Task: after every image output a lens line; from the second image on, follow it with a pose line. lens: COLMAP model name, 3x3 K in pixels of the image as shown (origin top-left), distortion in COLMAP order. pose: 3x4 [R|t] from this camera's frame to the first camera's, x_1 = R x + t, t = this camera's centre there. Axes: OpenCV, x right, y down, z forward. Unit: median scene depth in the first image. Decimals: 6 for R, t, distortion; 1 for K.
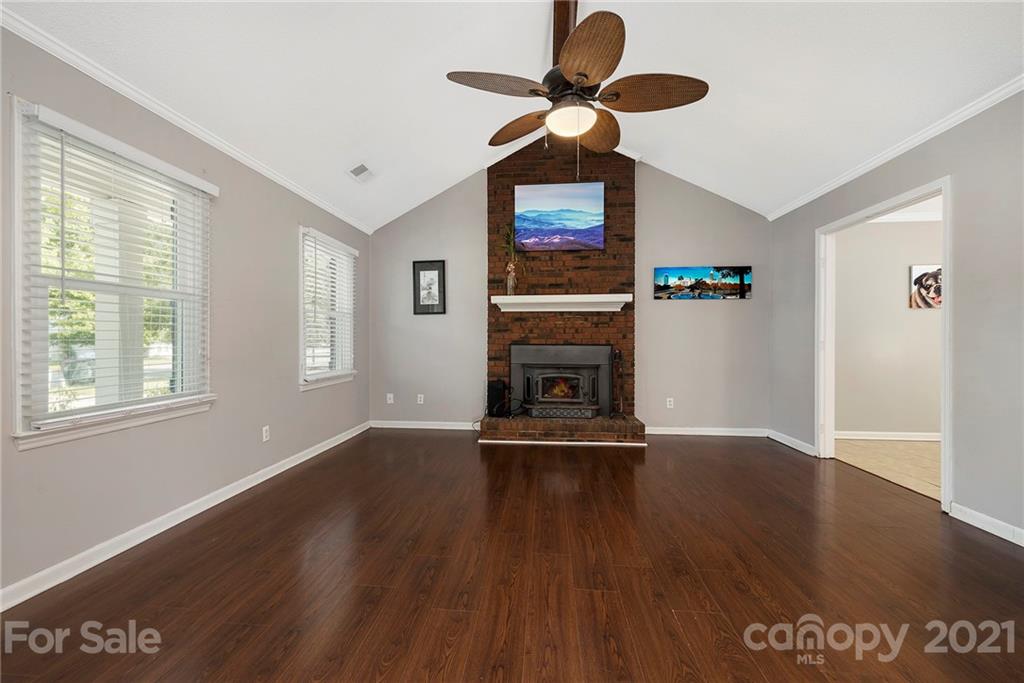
lens RADIAL K [[451.6, 0, 501.7], [0, 451.6, 342.2], [0, 0, 1]] dist [0.002483, 0.000389]
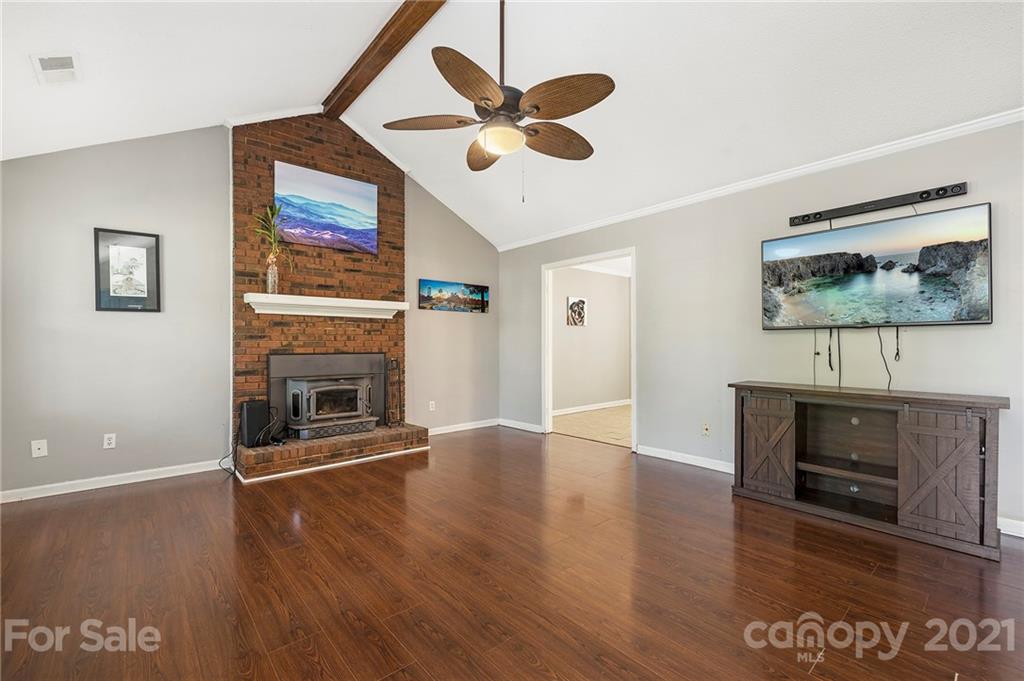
lens RADIAL K [[451.6, 0, 508.7], [0, 451.6, 342.4], [0, 0, 1]] dist [0.002483, 0.000389]
pose [[0.663829, 0.001409, 0.747883, -0.311828], [0.009870, 0.999895, -0.010645, -0.003553], [-0.747819, 0.014448, 0.663745, 0.146963]]
